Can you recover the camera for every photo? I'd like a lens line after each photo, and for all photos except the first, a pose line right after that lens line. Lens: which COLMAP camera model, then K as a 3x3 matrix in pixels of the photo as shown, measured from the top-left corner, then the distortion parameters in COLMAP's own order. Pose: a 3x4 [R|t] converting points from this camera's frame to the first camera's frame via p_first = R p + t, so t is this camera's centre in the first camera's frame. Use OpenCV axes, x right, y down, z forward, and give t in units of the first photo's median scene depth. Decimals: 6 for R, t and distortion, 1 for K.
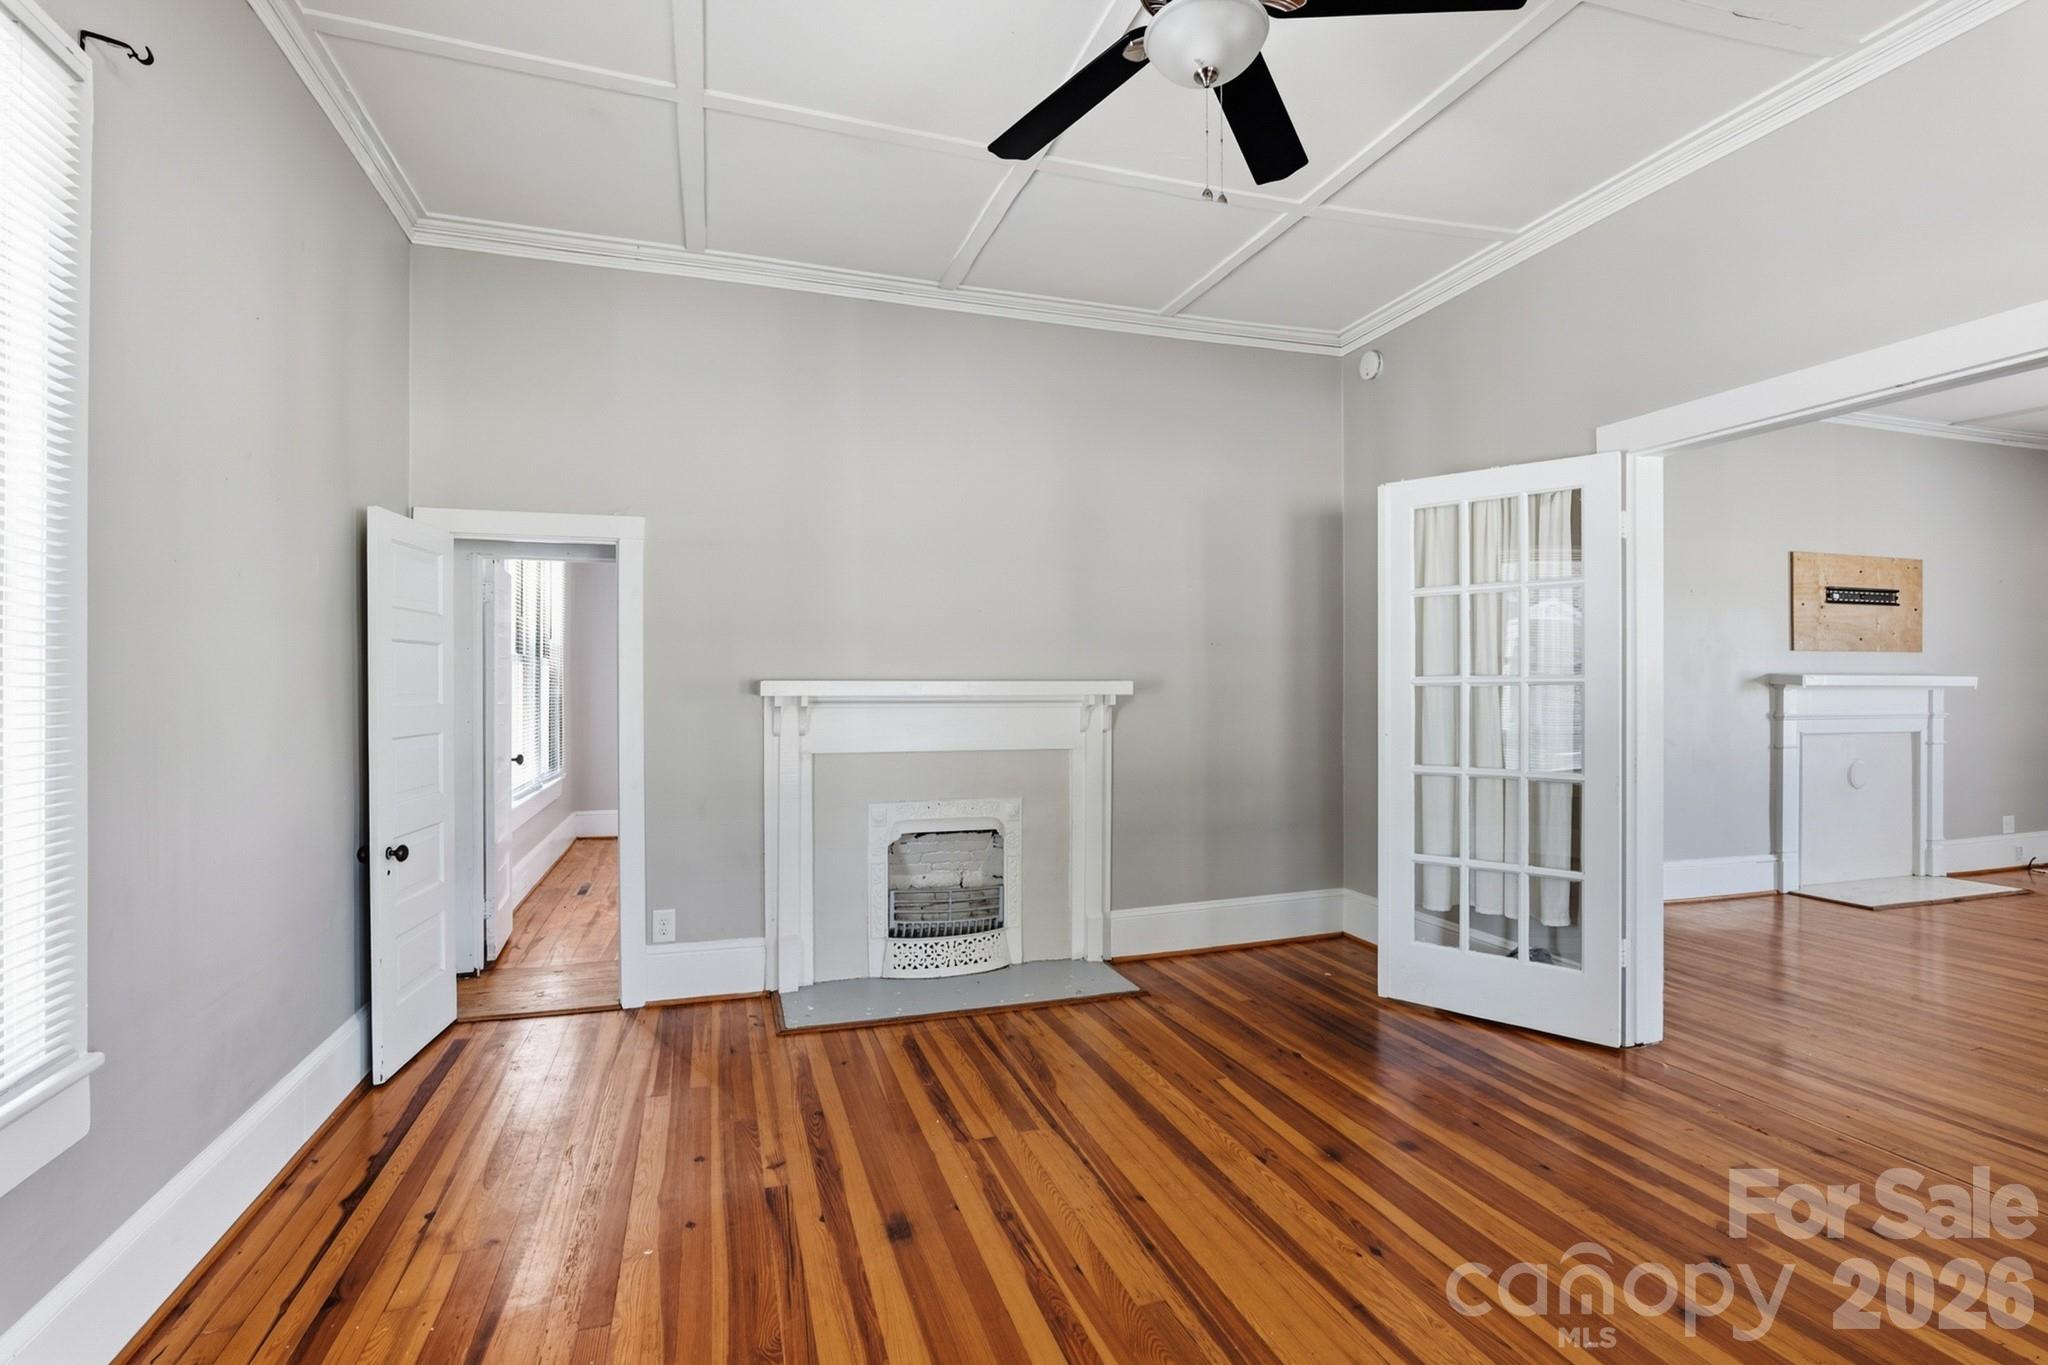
lens RADIAL K [[969.1, 0, 1031.7], [0, 969.1, 687.3], [0, 0, 1]] dist [-0.001369, -0.000169]
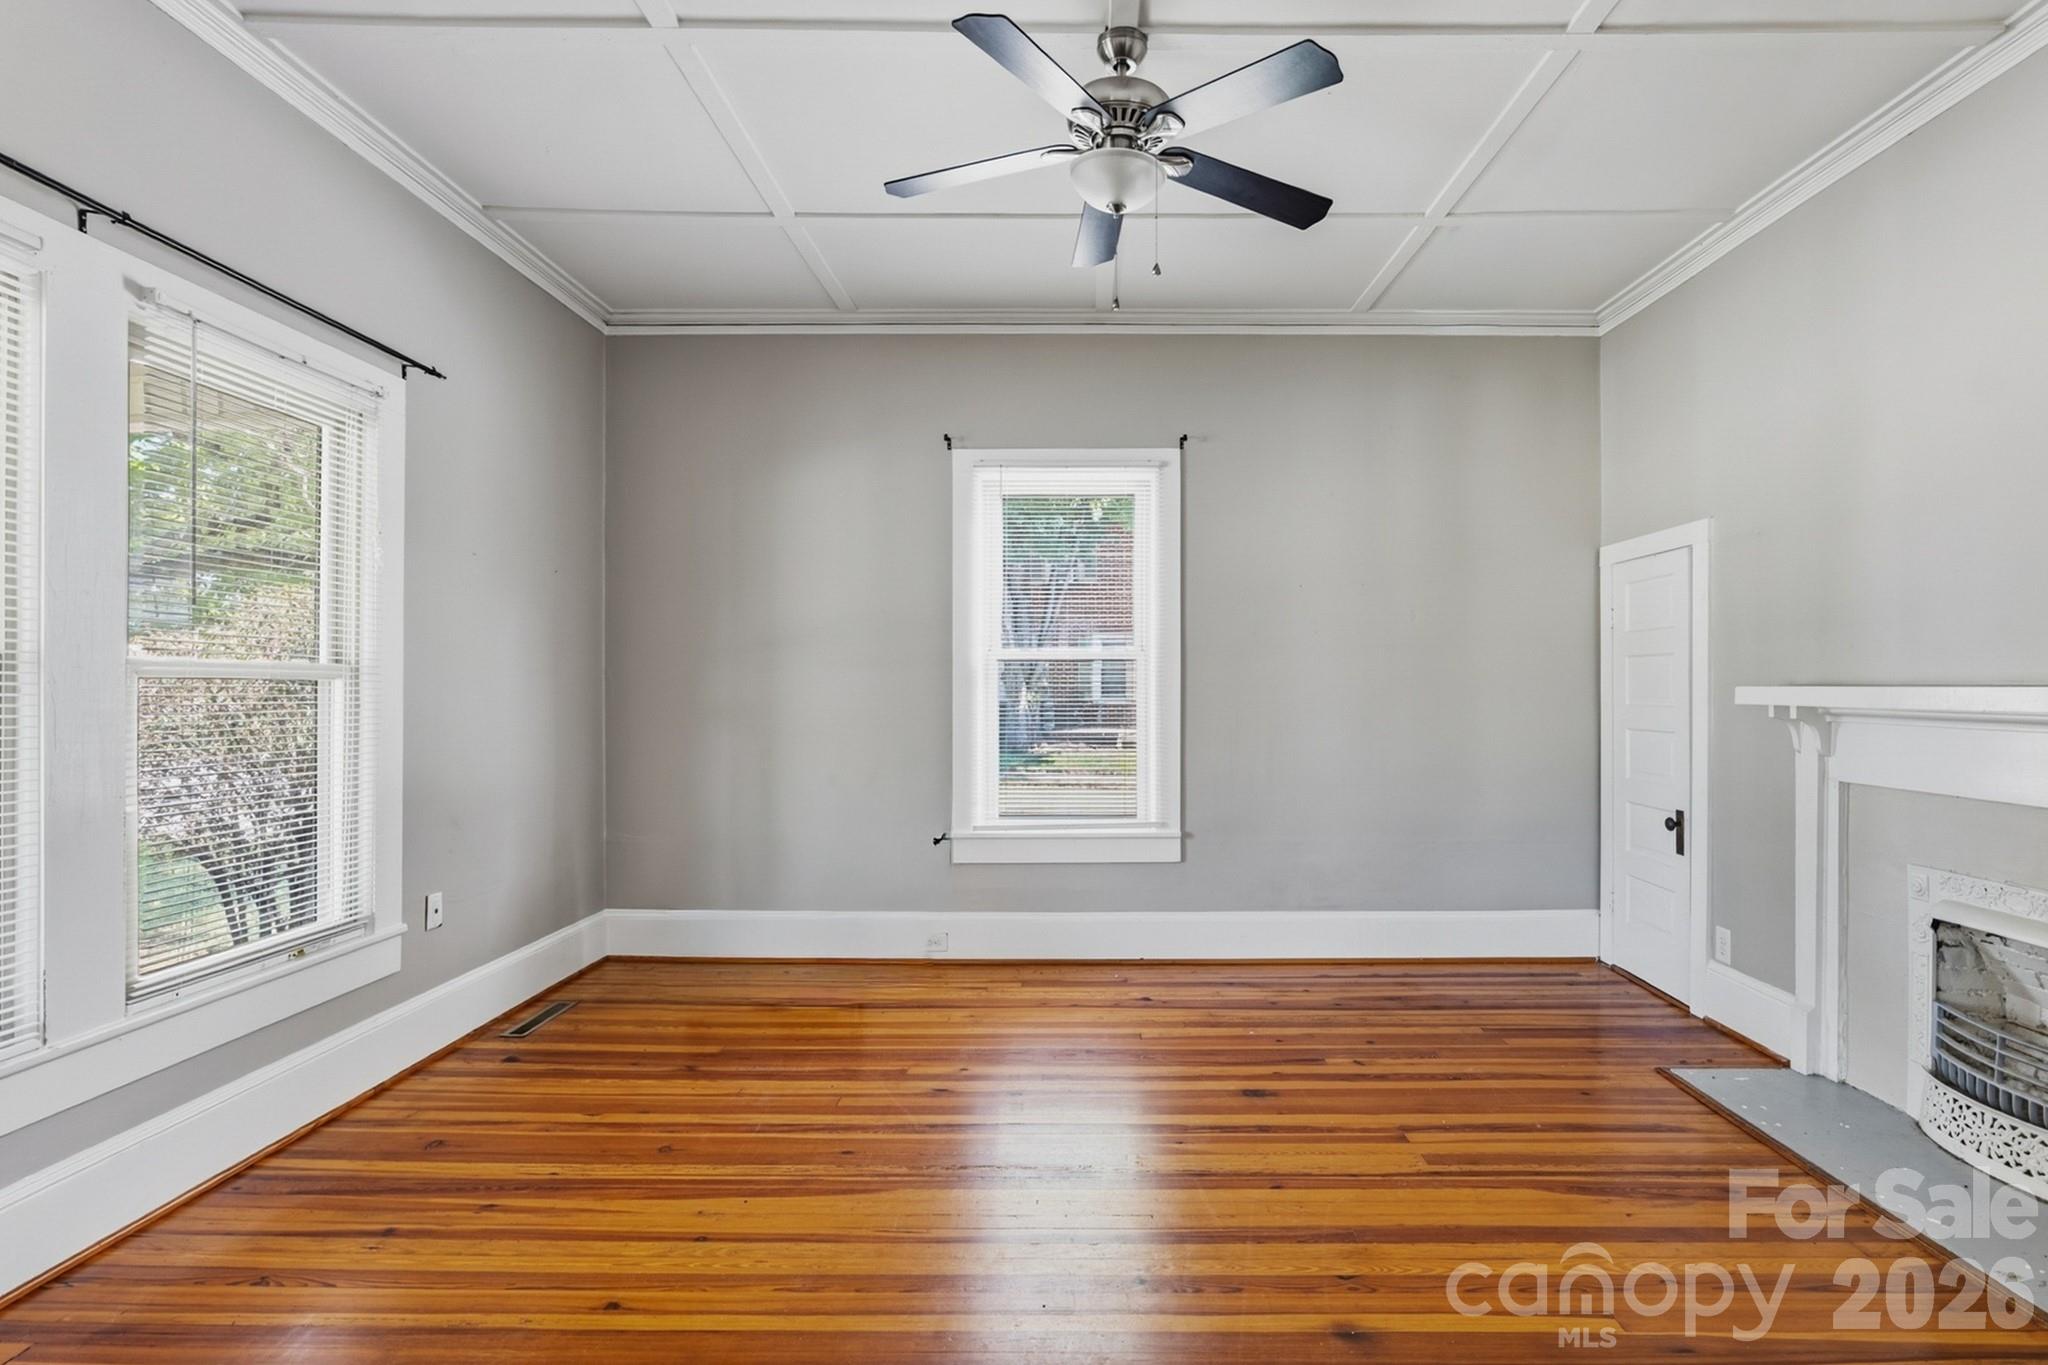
lens RADIAL K [[961.3, 0, 1068.1], [0, 961.3, 683.5], [0, 0, 1]] dist [-0.000764, -0.000382]
pose [[-0.316697, -0.006105, -0.948507, 0.796661], [-0.005053, 0.999976, -0.004749, -0.002817], [0.948513, 0.003289, -0.316720, 0.764652]]
